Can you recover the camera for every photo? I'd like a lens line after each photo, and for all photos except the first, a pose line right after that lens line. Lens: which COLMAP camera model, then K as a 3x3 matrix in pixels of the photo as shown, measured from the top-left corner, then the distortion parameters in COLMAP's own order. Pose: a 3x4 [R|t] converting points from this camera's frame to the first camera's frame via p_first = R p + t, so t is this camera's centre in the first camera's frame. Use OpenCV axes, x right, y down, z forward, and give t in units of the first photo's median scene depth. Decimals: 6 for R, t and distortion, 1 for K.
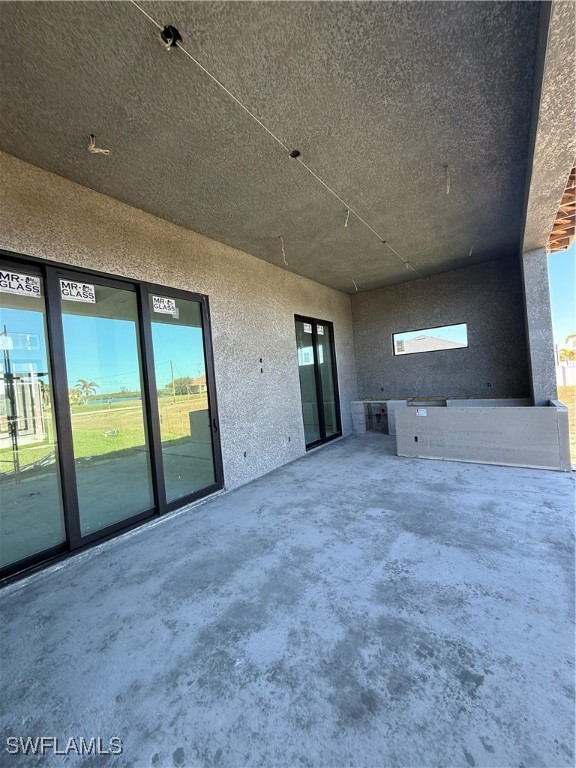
lens RADIAL K [[306.8, 0, 288.4], [0, 306.8, 380.6], [0, 0, 1]] dist [-0.000805, 0.000418]
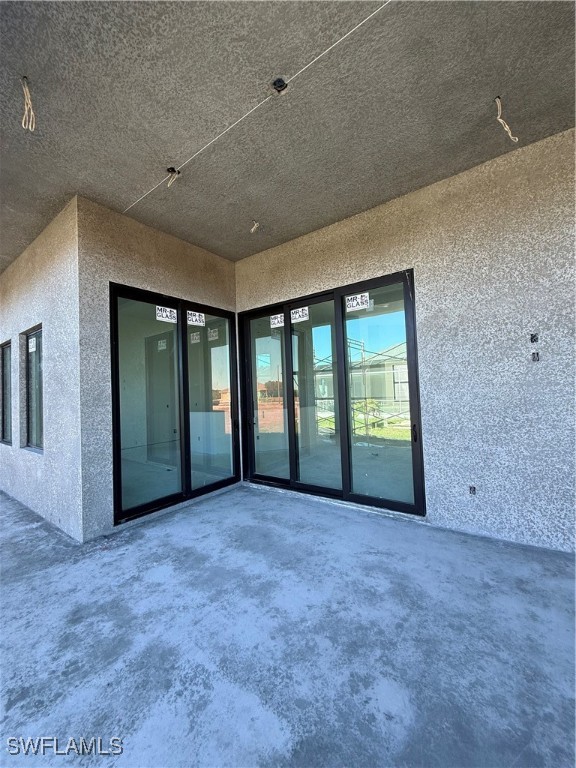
lens RADIAL K [[306.8, 0, 288.4], [0, 306.8, 380.6], [0, 0, 1]] dist [-0.000805, 0.000418]
pose [[-0.012190, 0.049582, -0.998696, 0.778888], [0.036484, 0.998127, 0.049109, -0.057030], [0.999260, -0.035838, -0.013976, 0.978539]]
